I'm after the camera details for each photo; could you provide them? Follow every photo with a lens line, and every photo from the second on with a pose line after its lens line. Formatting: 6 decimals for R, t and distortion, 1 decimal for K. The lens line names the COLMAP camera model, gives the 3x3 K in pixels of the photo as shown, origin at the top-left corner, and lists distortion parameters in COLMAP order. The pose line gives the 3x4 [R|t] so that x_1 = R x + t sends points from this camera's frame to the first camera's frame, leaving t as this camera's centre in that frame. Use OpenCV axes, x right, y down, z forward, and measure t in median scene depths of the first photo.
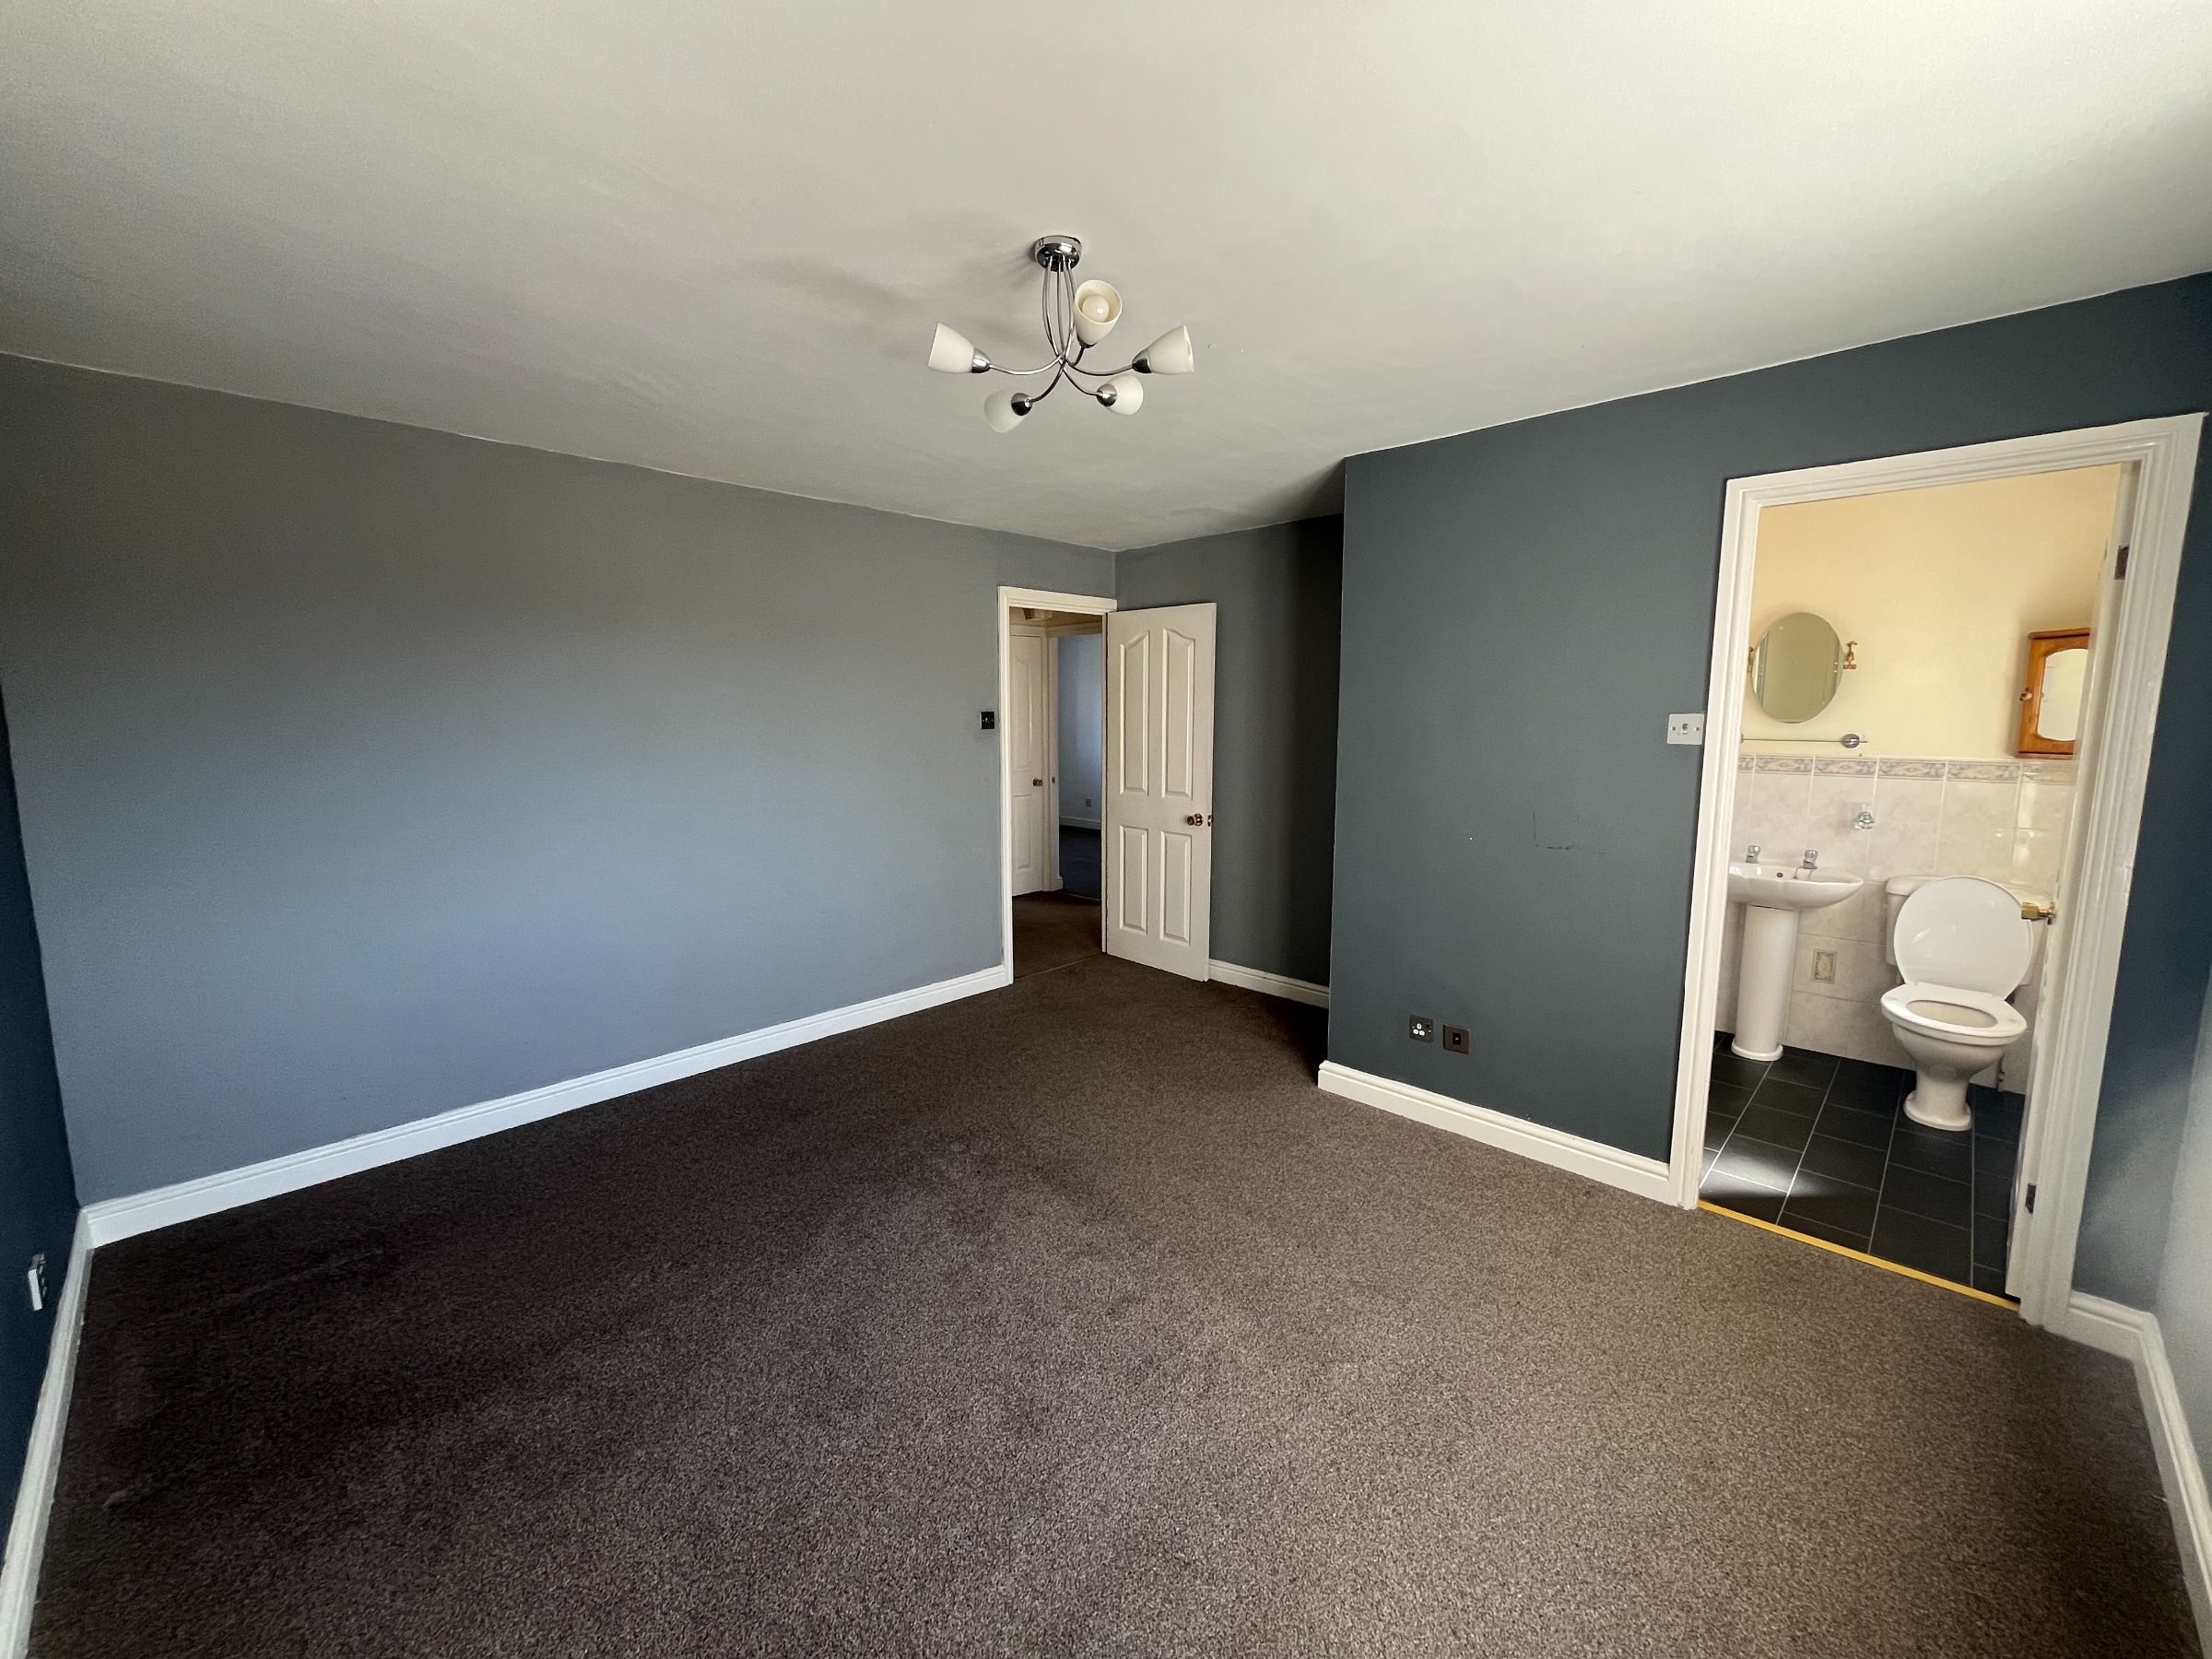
lens RADIAL K [[890.1, 0, 1106.0], [0, 890.1, 829.5], [0, 0, 1]] dist [-0.002929, -0.000234]
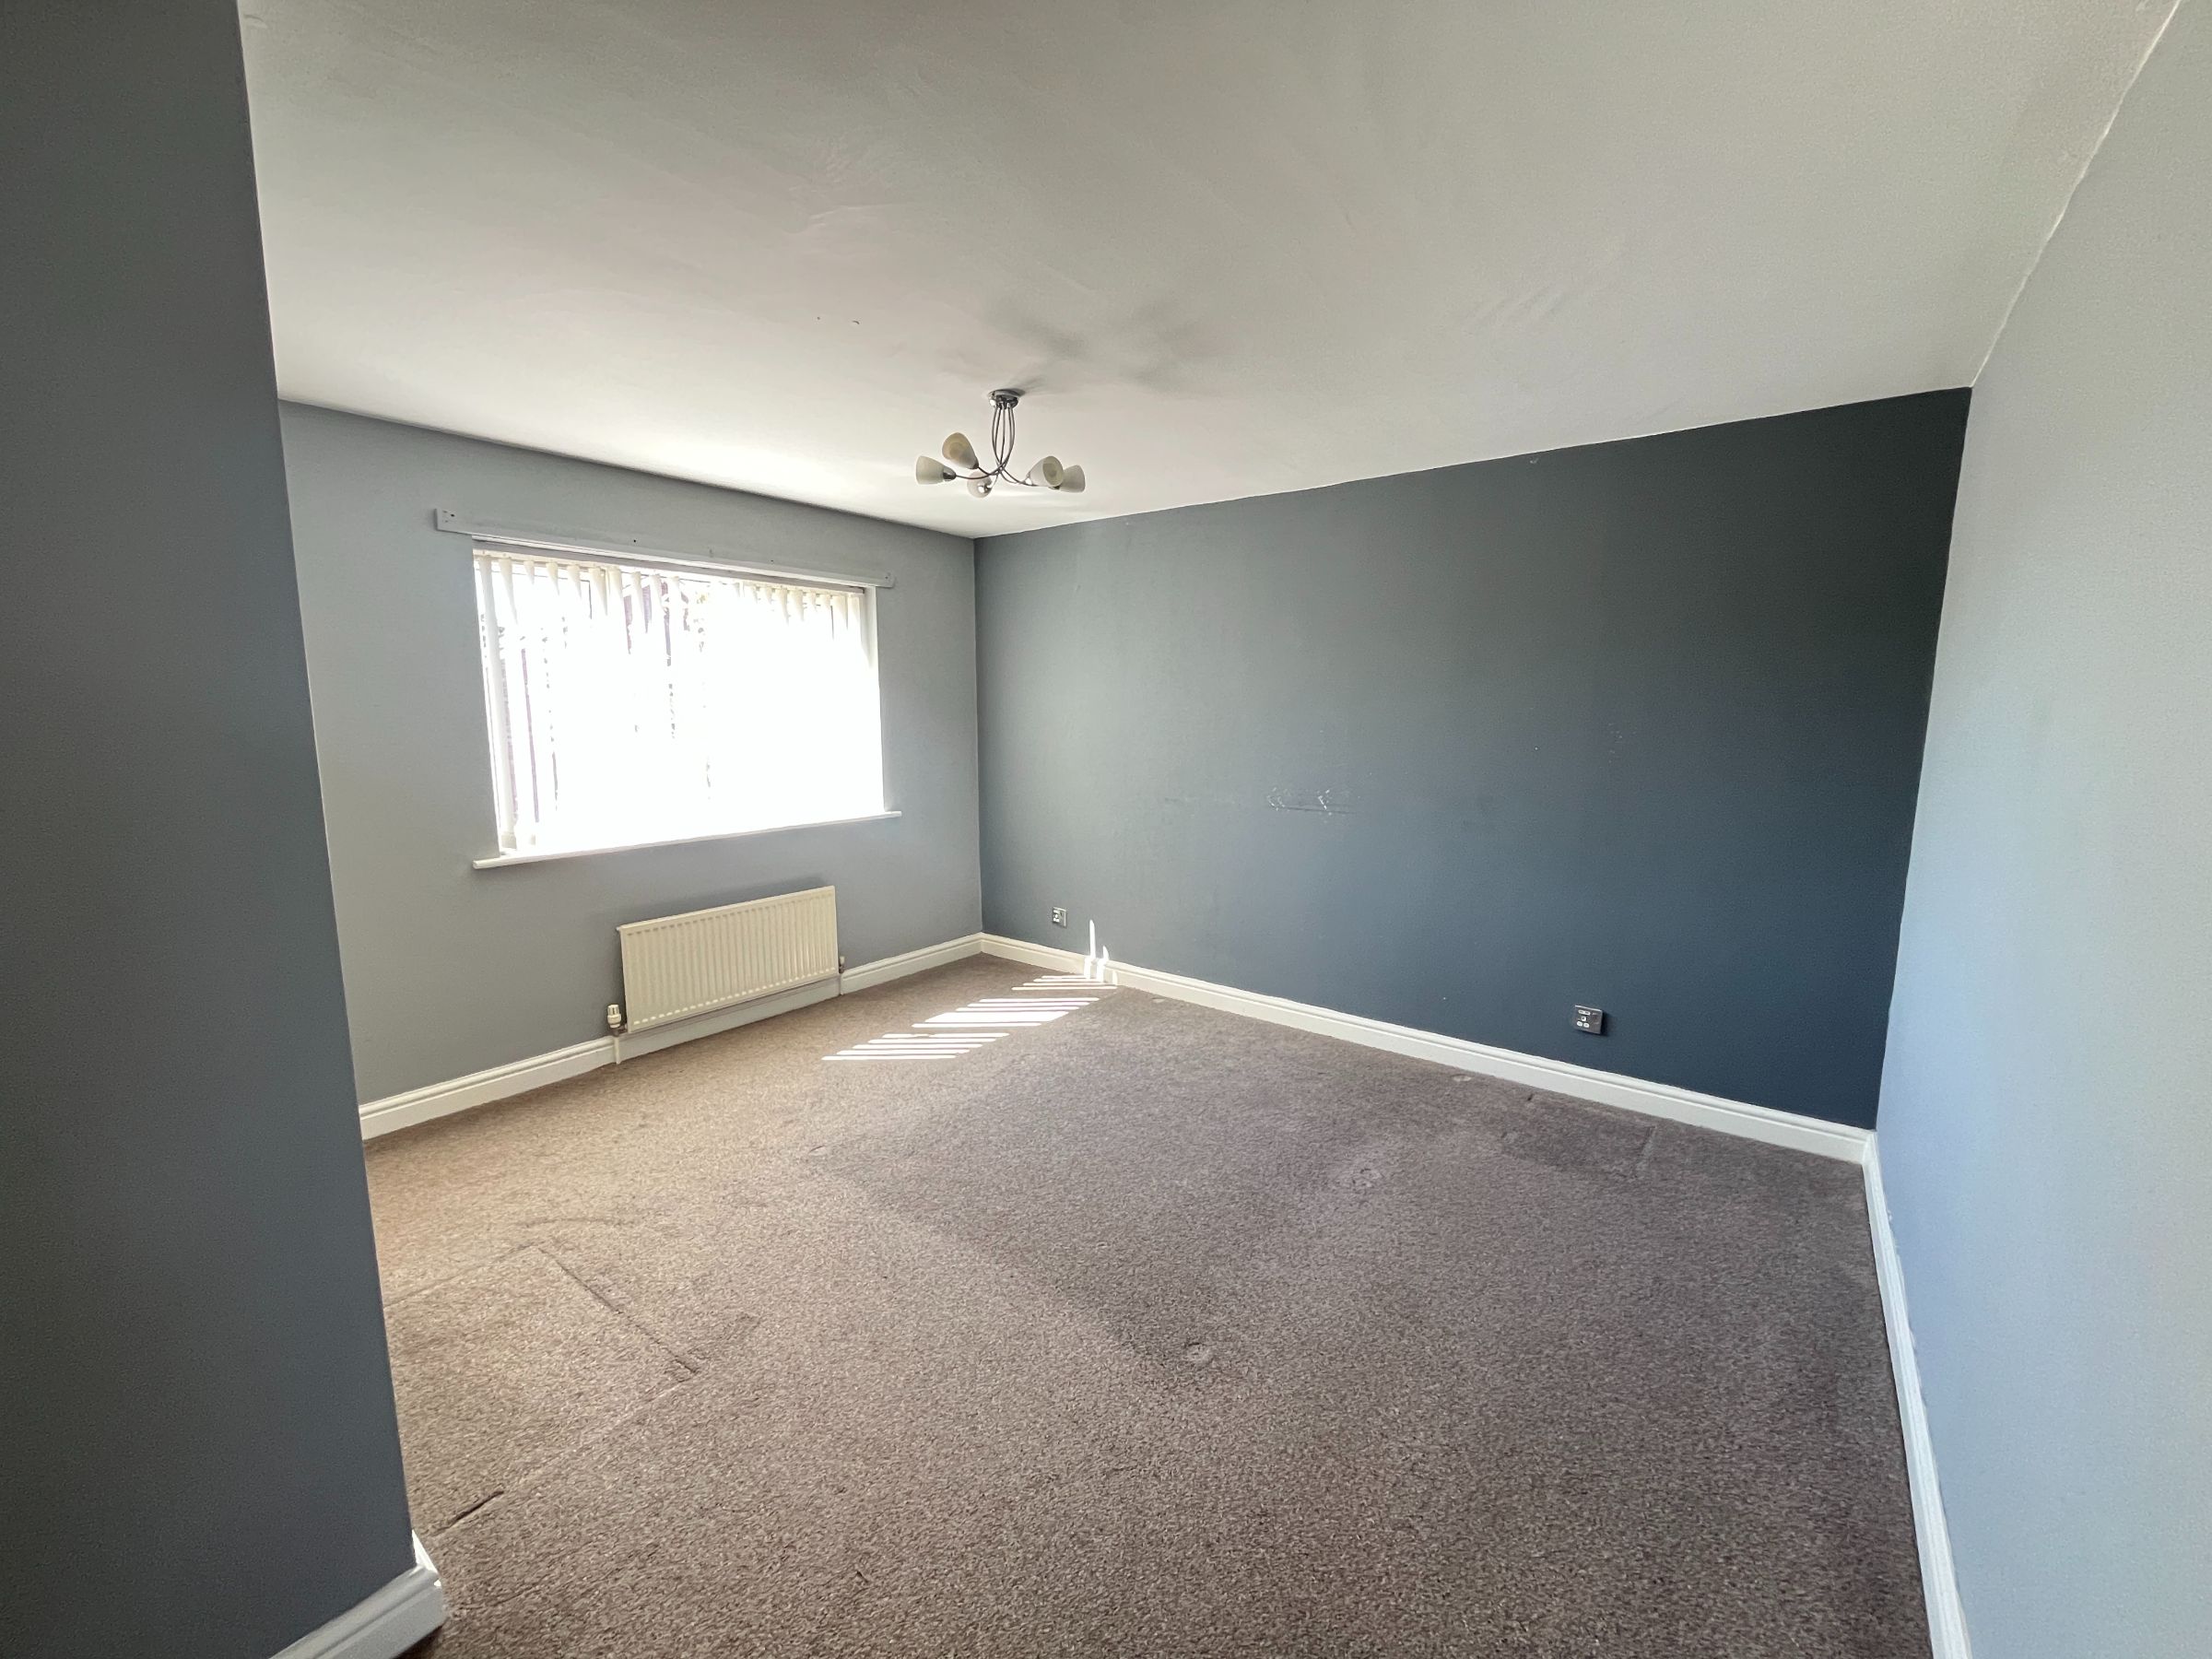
lens RADIAL K [[890.1, 0, 1106.0], [0, 890.1, 829.5], [0, 0, 1]] dist [-0.002929, -0.000234]
pose [[-0.993726, 0.018500, -0.110303, -0.034783], [-0.012571, 0.961501, 0.274513, -0.257878], [0.111135, 0.274177, -0.955236, 1.968707]]
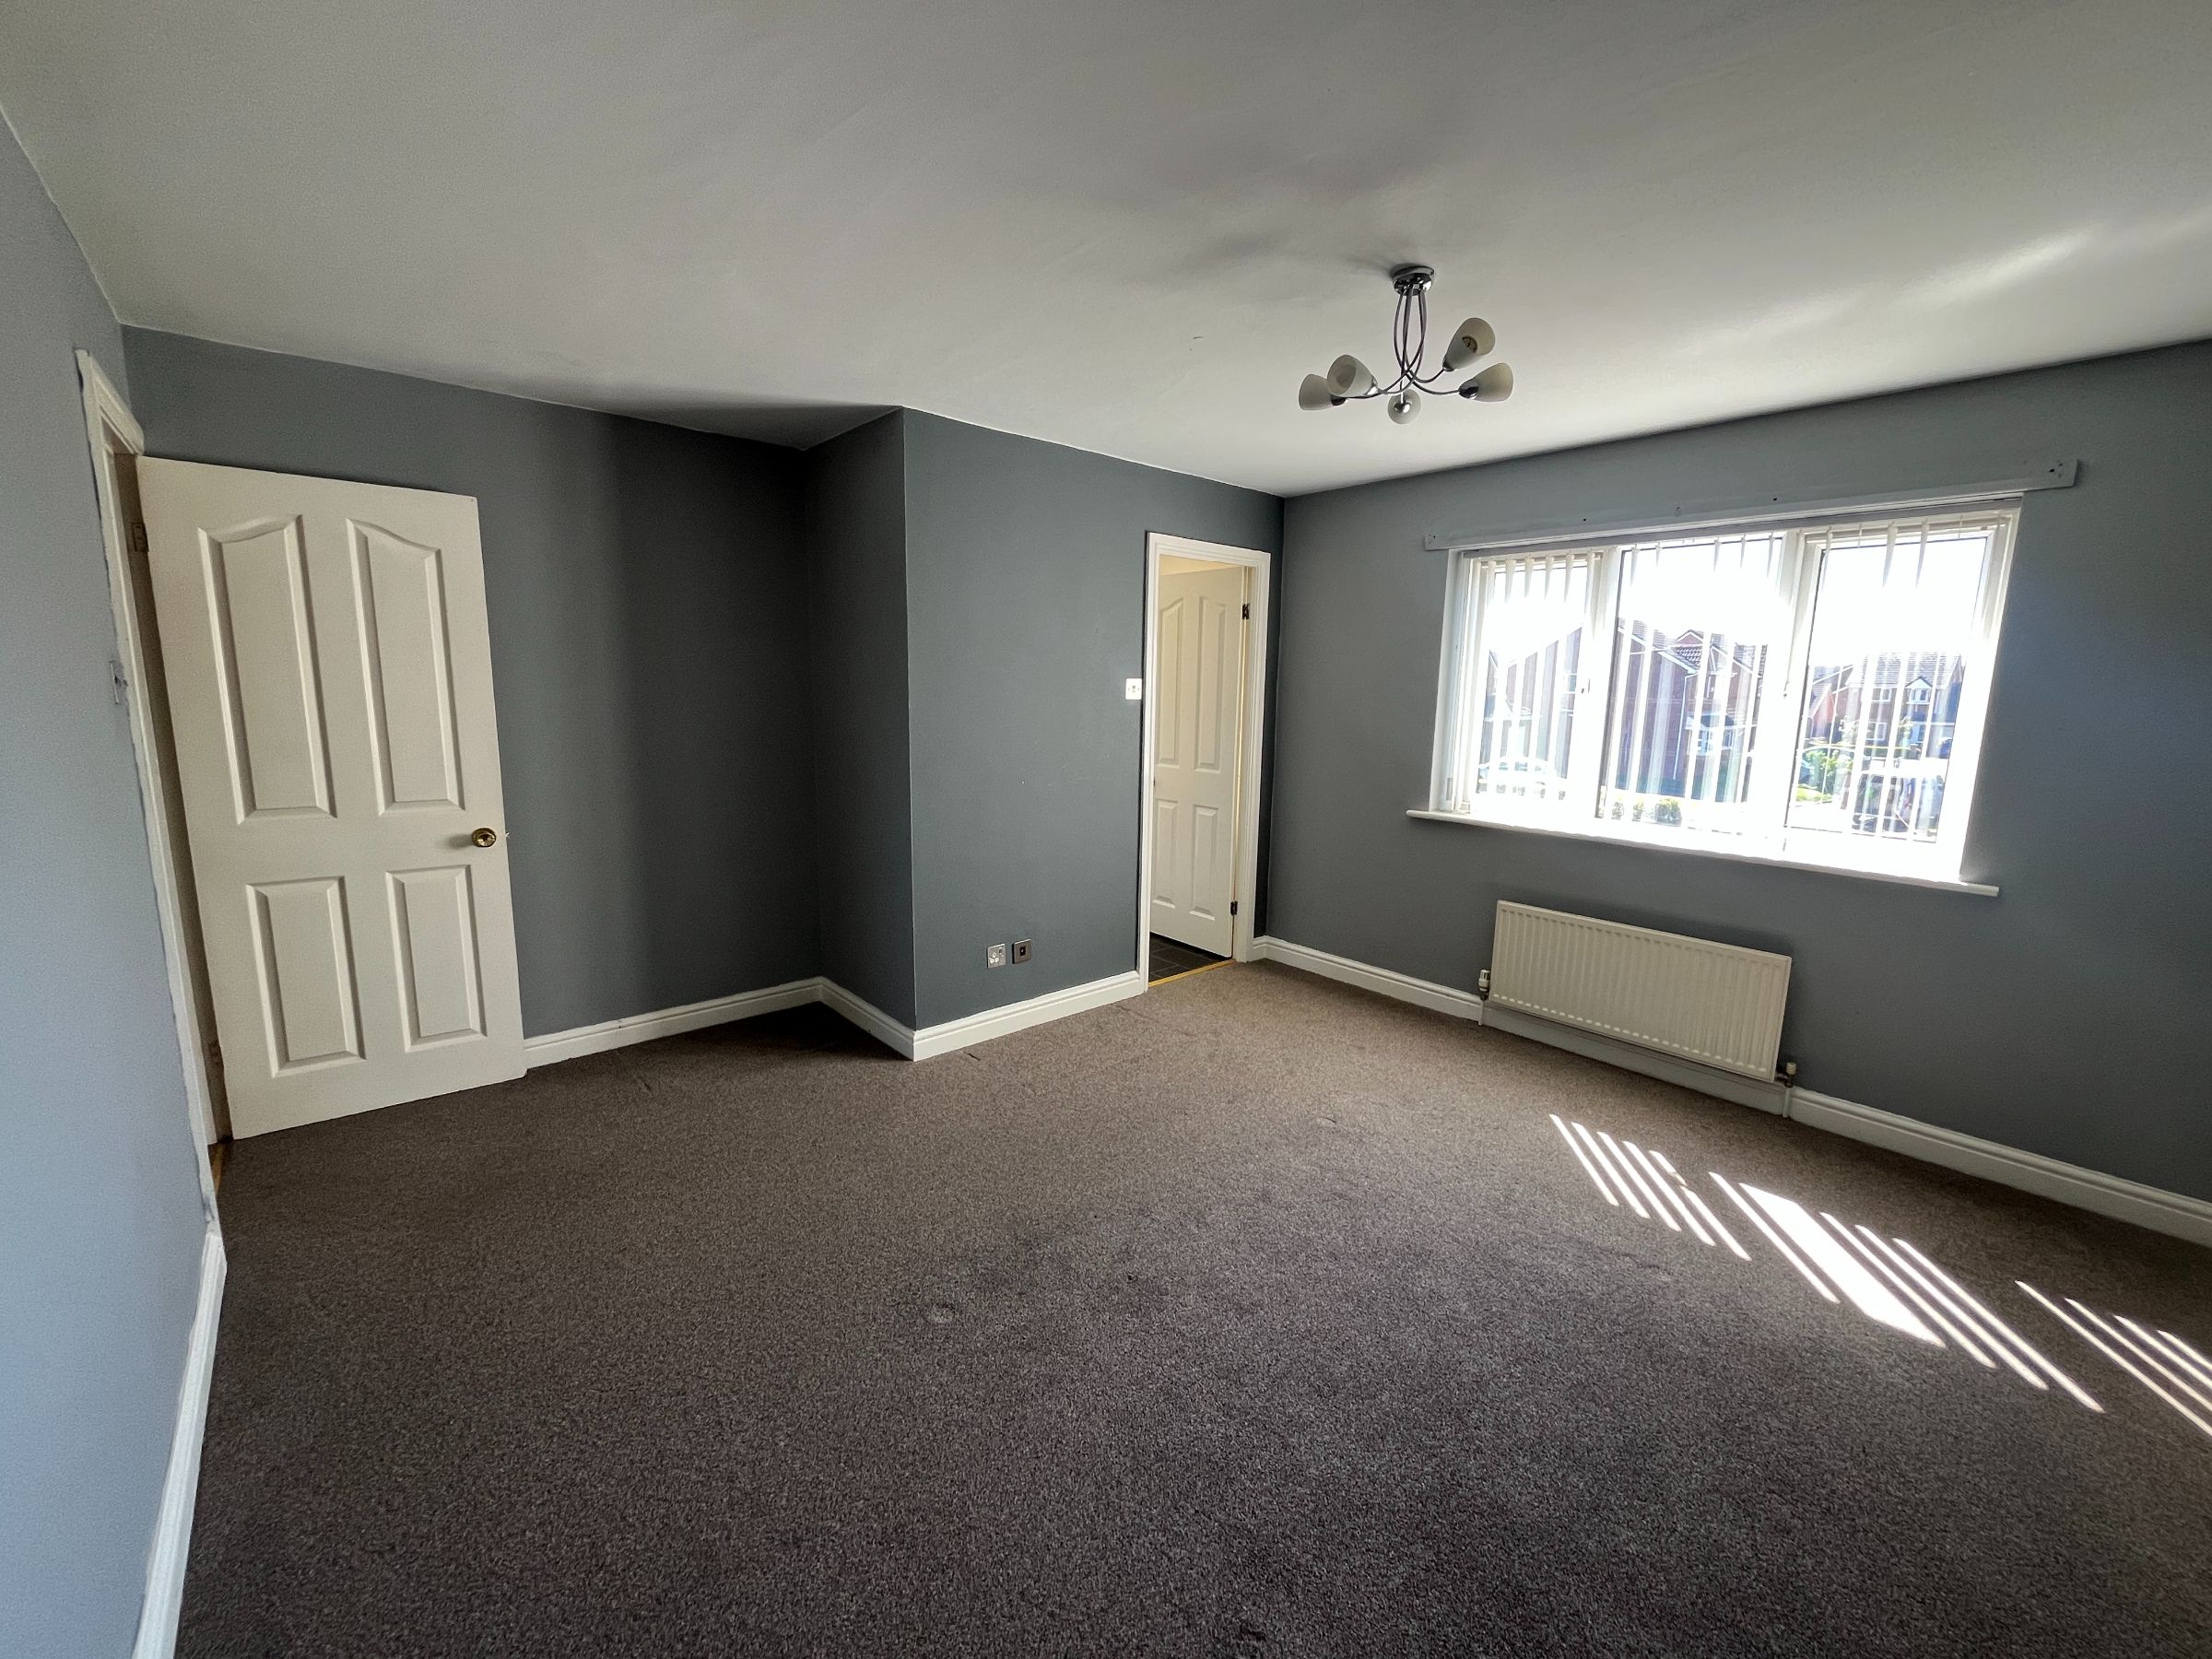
lens RADIAL K [[890.1, 0, 1106.0], [0, 890.1, 829.5], [0, 0, 1]] dist [-0.002929, -0.000234]
pose [[0.084718, -0.158076, 0.983786, -0.985020], [0.118995, 0.981874, 0.147522, -0.115588], [-0.989274, 0.104568, 0.101992, 0.991956]]
